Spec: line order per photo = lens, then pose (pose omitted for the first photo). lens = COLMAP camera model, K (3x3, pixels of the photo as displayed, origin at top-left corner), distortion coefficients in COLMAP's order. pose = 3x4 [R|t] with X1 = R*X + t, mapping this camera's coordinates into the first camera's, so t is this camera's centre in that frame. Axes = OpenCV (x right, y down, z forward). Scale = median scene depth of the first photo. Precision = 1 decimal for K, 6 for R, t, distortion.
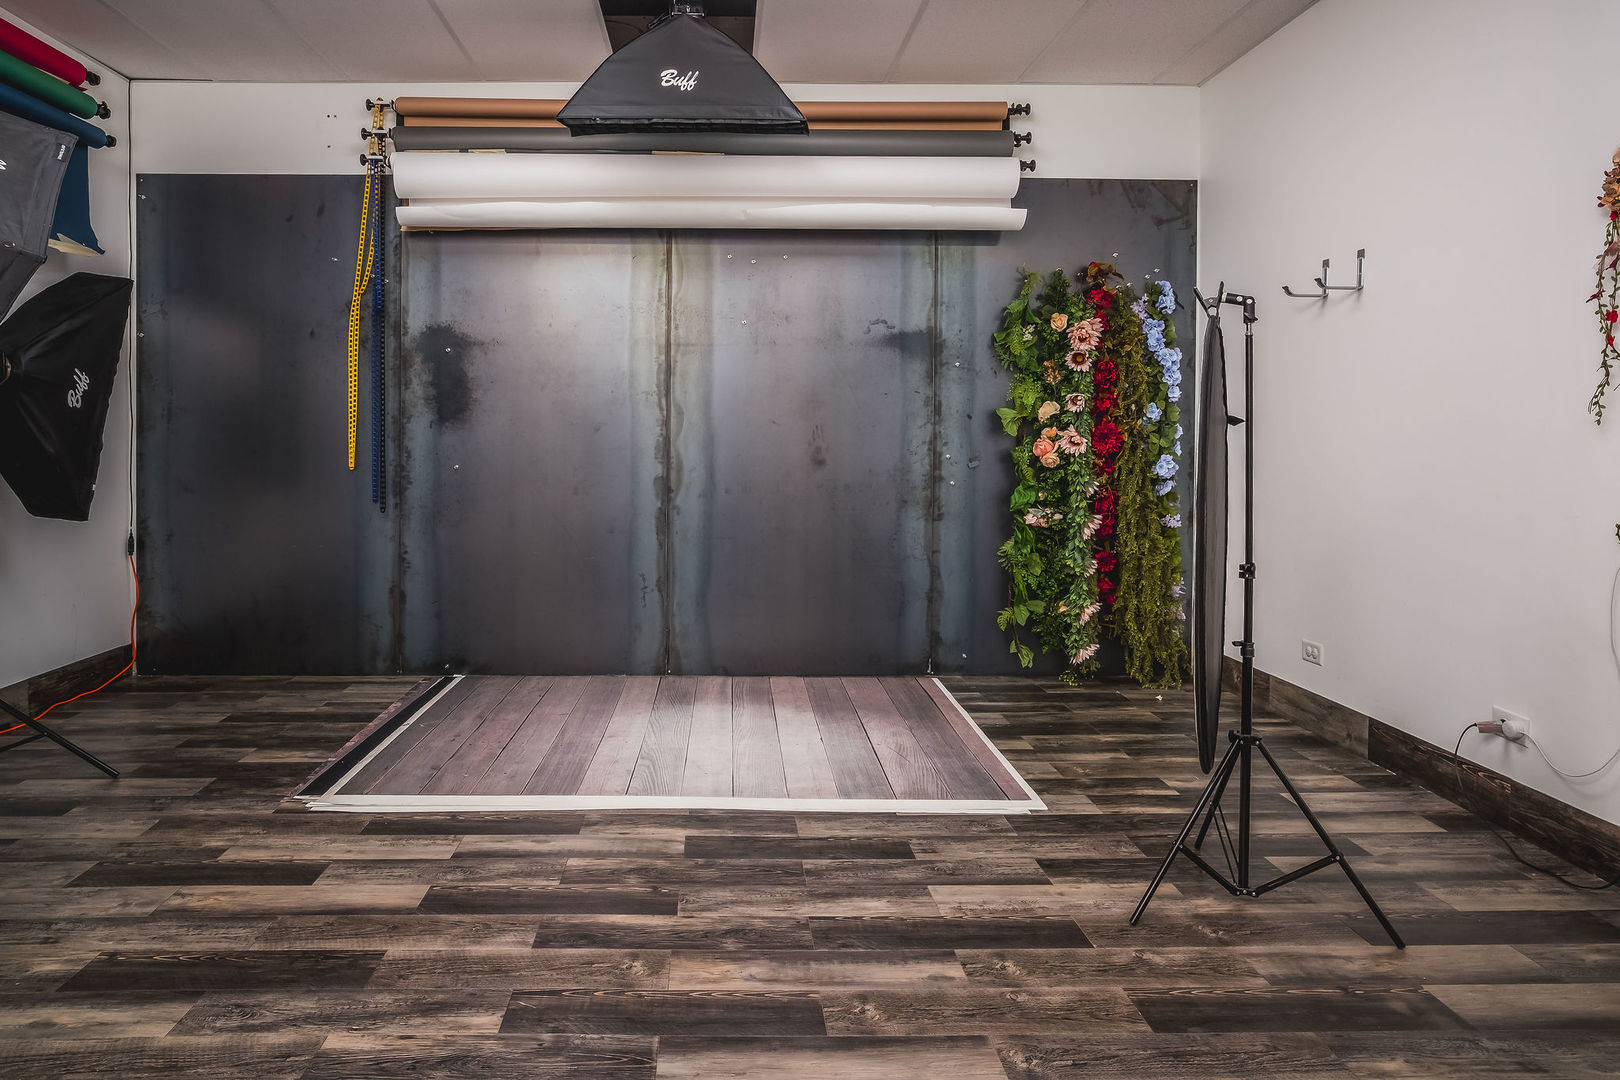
lens RADIAL K [[946.8, 0, 810.7], [0, 946.8, 450.0], [0, 0, 1]] dist [-0.024572, 0.013823]
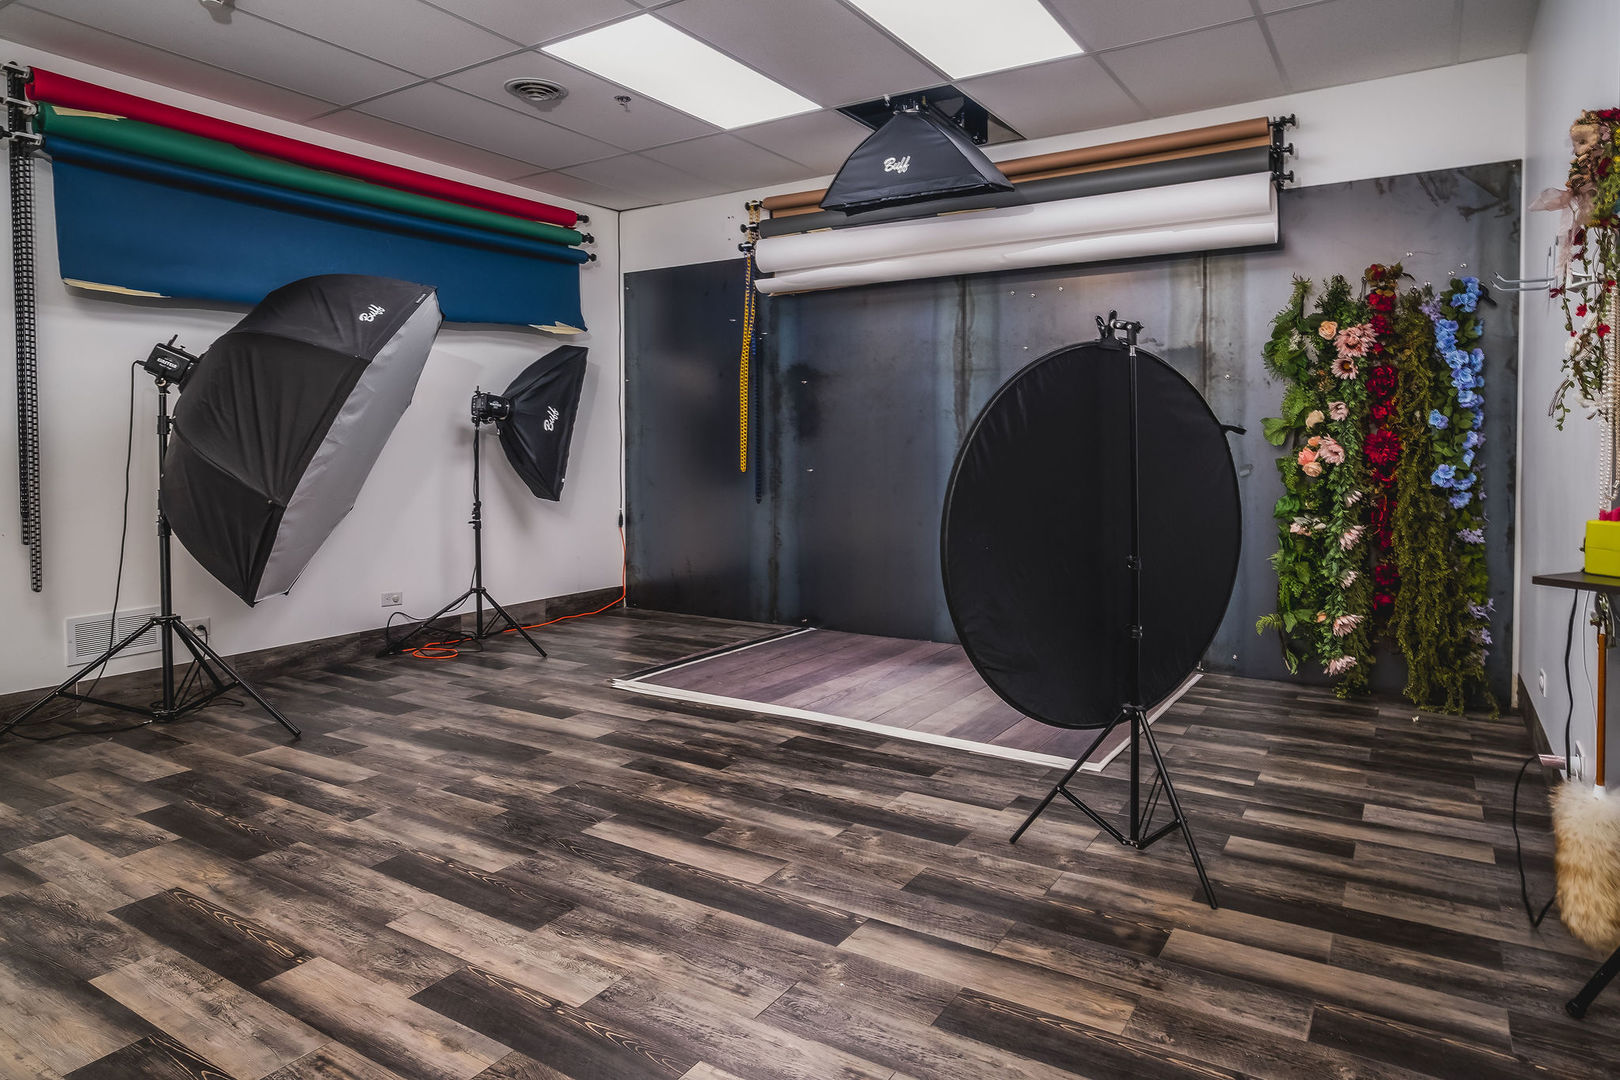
lens RADIAL K [[888.8, 0, 890.0], [0, 888.8, 472.5], [0, 0, 1]] dist [-0.021334, 0.011581]
pose [[0.874765, 0.009816, -0.484448, 0.353595], [-0.002947, 0.999884, 0.014939, 0.001662], [0.484538, -0.011640, 0.874693, -0.039588]]
